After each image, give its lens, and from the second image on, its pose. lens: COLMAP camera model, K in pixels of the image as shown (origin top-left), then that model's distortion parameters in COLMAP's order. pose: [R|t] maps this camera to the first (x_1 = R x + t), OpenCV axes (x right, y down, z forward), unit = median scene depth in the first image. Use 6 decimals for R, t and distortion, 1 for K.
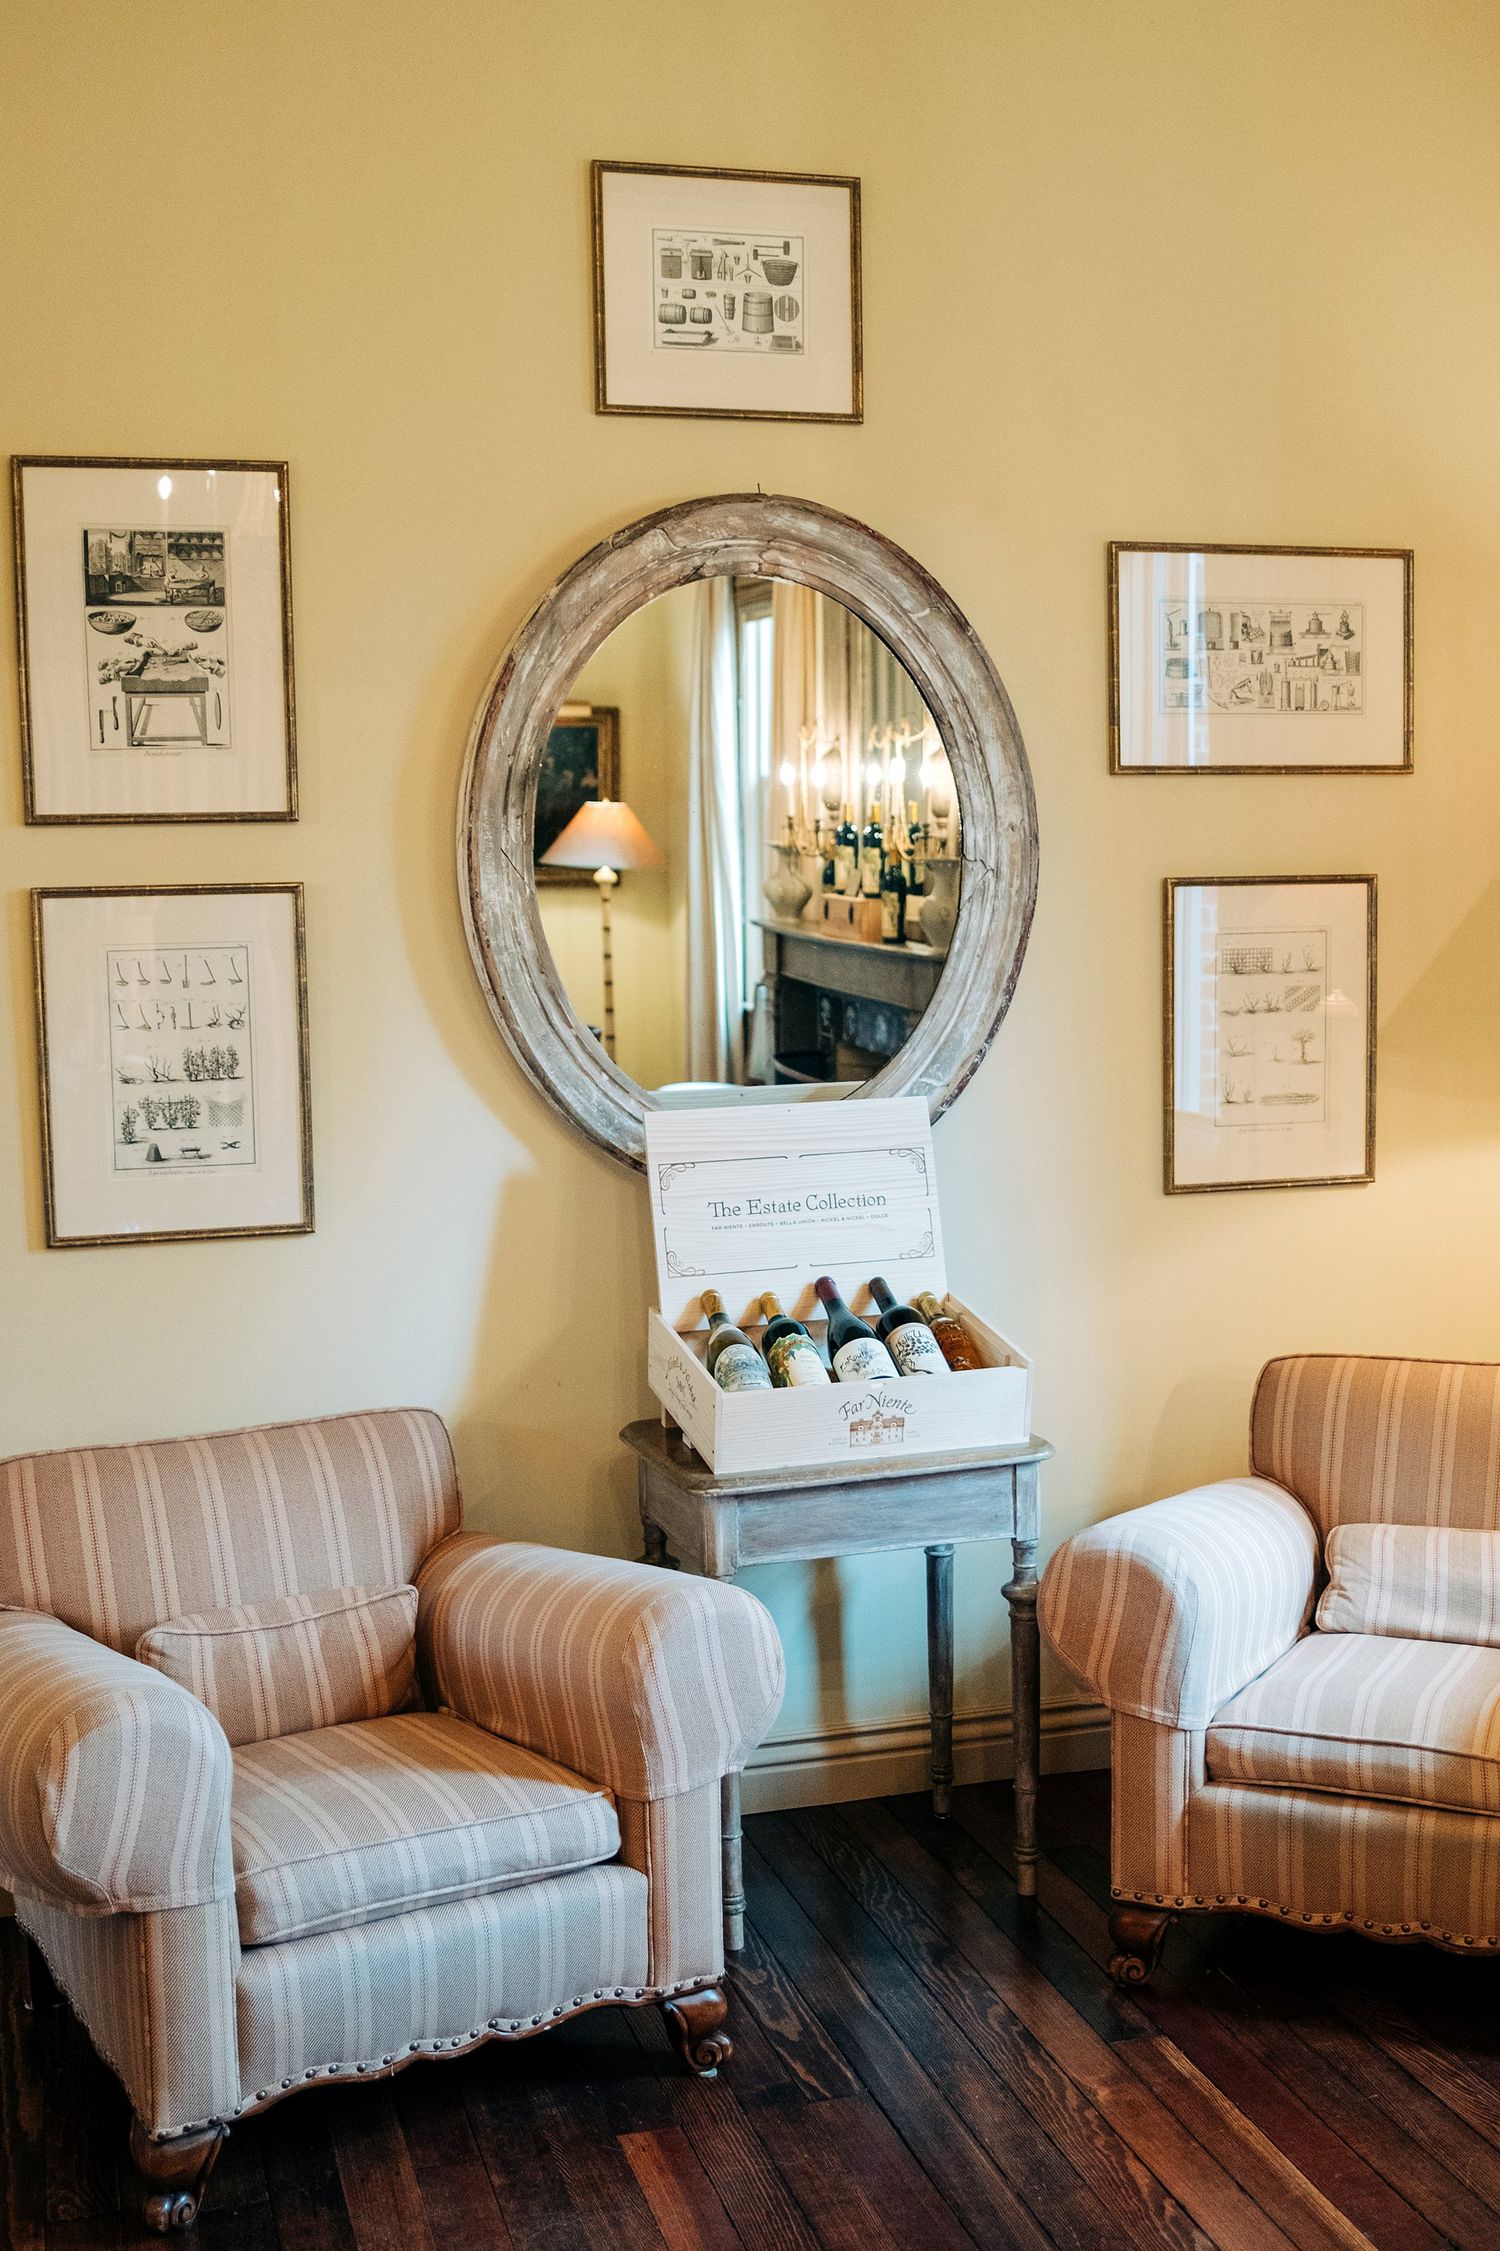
lens RADIAL K [[2384.8, 0, 750.0], [0, 2384.8, 1125.5], [0, 0, 1]] dist [-0.022204, 0.032055]
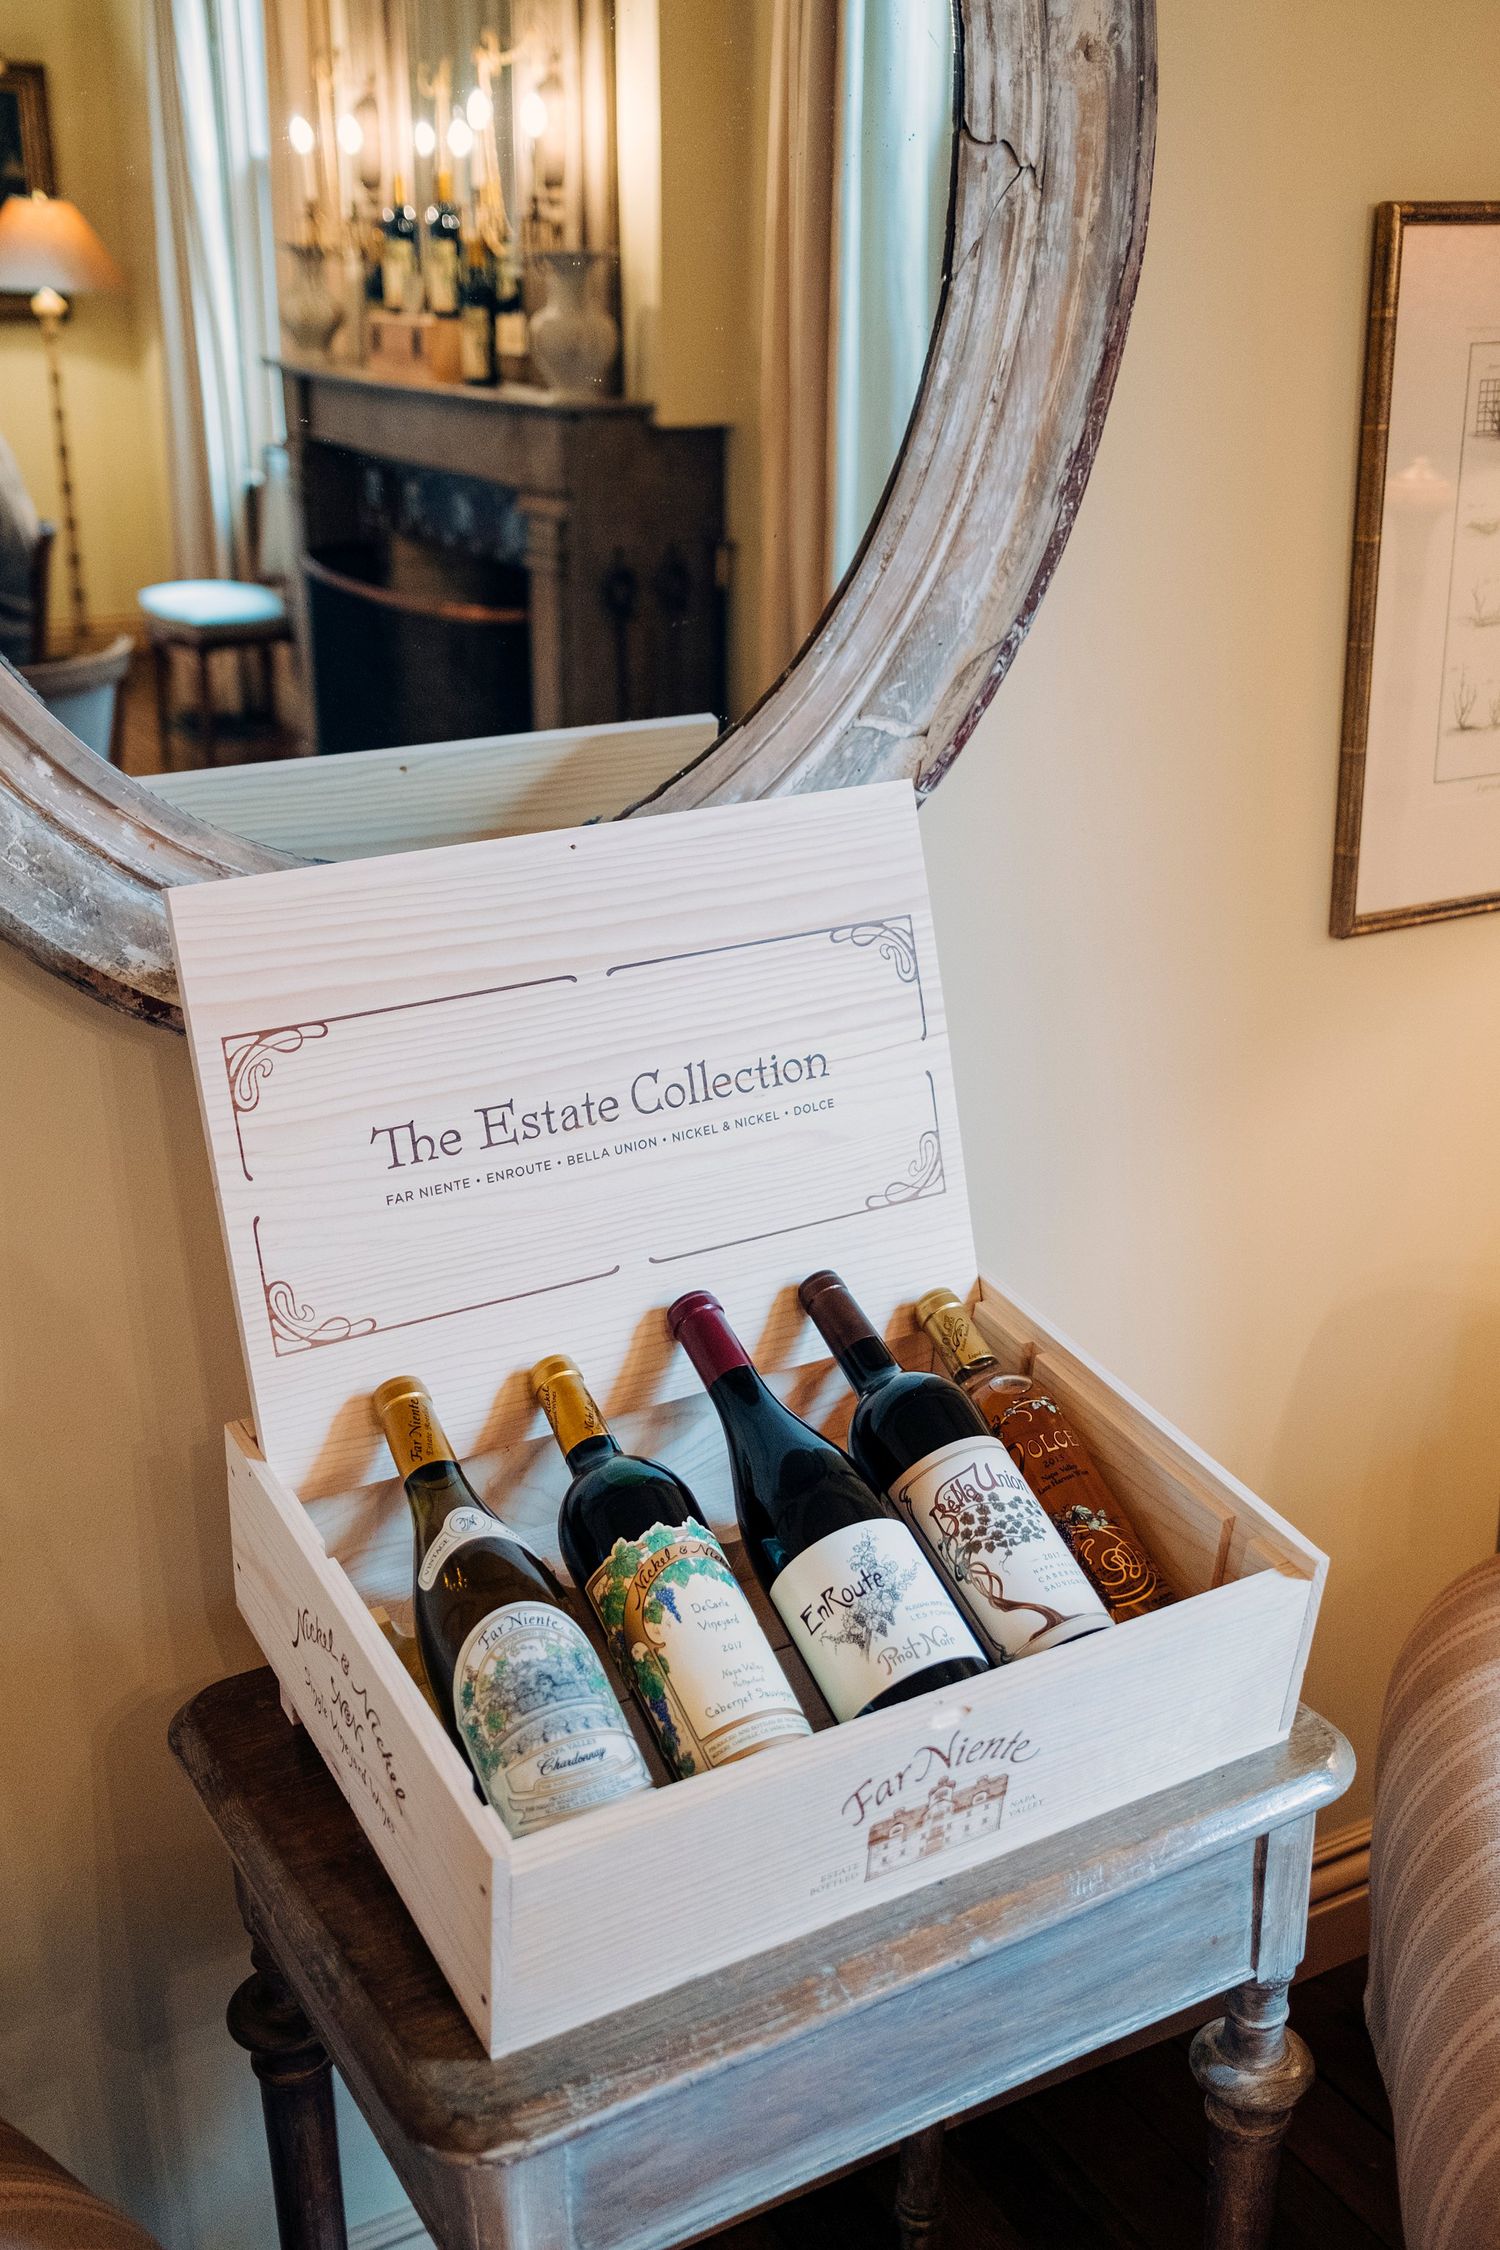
lens RADIAL K [[2383.8, 0, 750.0], [0, 2383.8, 1125.0], [0, 0, 1]] dist [-0.022204, 0.032055]
pose [[0.978010, -0.070763, 0.196184, -0.029877], [0.025703, 0.974405, 0.223327, -0.043121], [-0.206966, -0.213374, 0.954797, 0.606112]]
